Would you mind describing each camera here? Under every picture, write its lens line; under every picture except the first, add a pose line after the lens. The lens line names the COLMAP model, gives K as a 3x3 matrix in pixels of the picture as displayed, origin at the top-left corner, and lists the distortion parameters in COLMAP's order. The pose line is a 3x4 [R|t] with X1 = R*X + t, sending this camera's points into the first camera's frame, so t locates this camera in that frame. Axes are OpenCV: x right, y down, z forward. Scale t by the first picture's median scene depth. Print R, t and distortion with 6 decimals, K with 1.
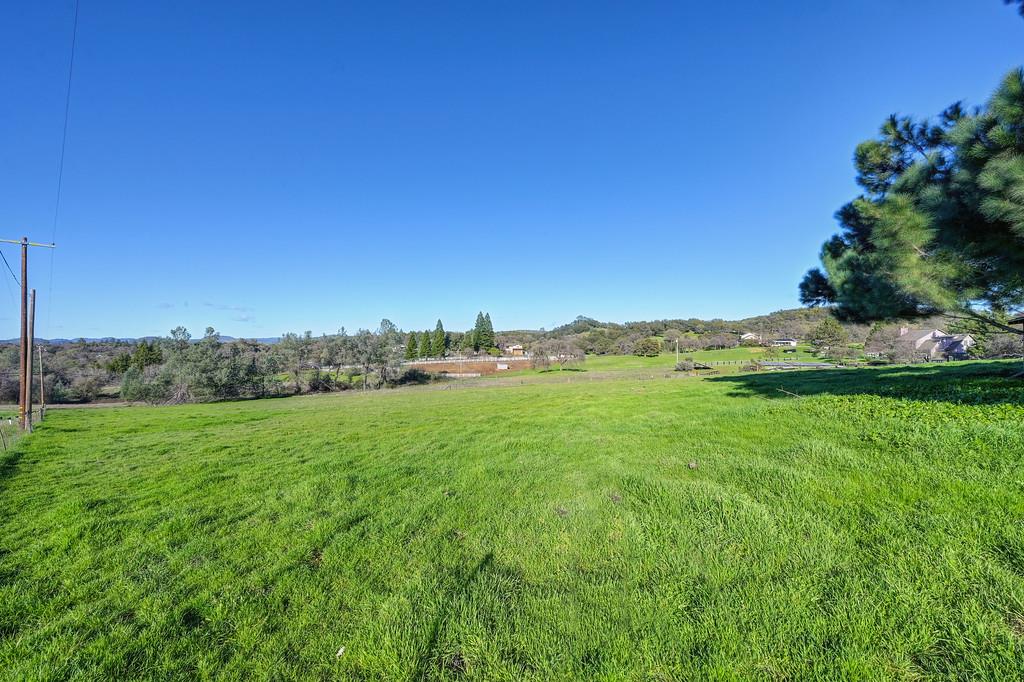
lens RADIAL K [[400.0, 0, 507.9], [0, 400.0, 343.4], [0, 0, 1]] dist [0.001483, 0.000053]
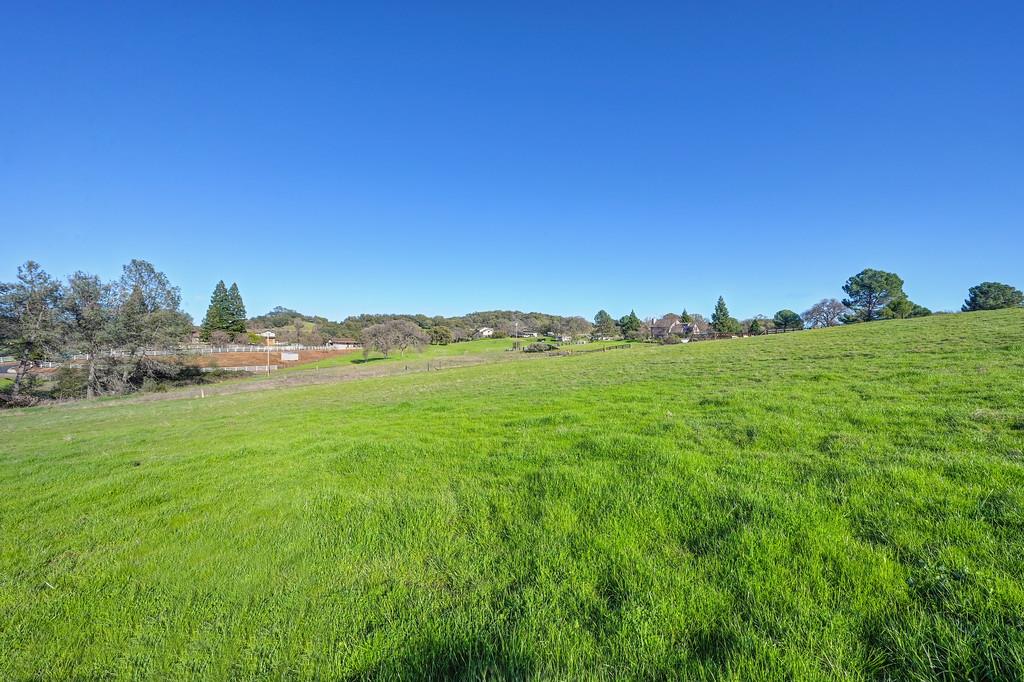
lens RADIAL K [[400.0, 0, 516.1], [0, 400.0, 343.1], [0, 0, 1]] dist [0.001483, 0.000053]
pose [[0.721549, 0.003576, 0.692354, -0.200754], [-0.004461, 0.999990, -0.000516, 0.028844], [-0.692349, -0.002716, 0.721558, 0.179174]]
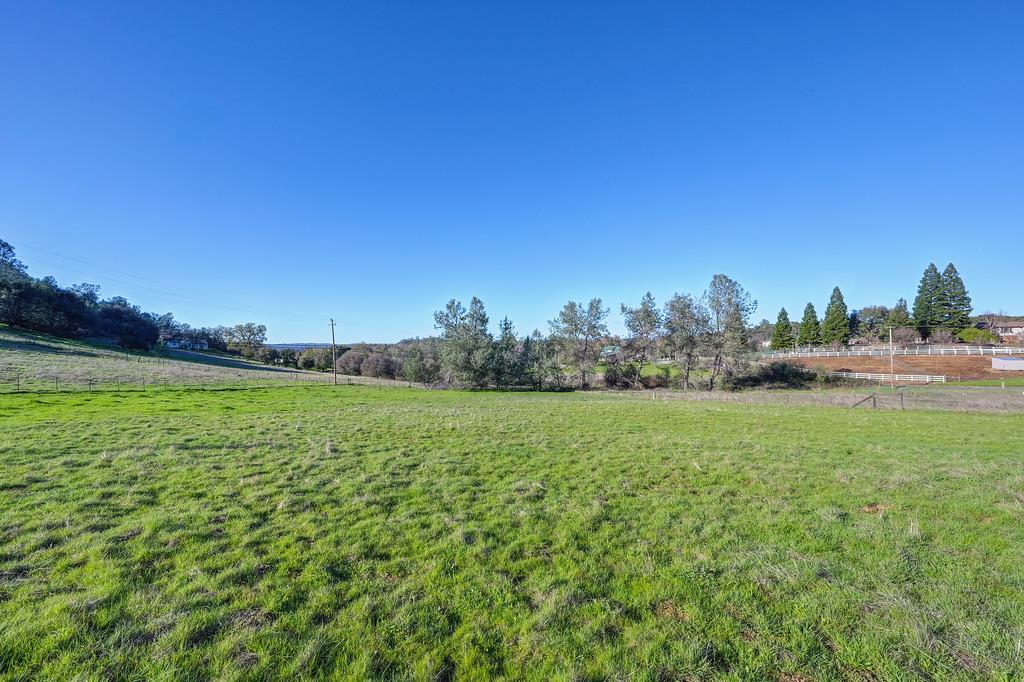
lens RADIAL K [[400.0, 0, 511.8], [0, 400.0, 339.0], [0, 0, 1]] dist [0.001483, 0.000053]
pose [[0.655288, -0.014399, -0.755242, -0.036785], [0.012506, 0.999888, -0.008212, 0.022930], [0.755276, -0.004064, 0.655395, 0.236322]]
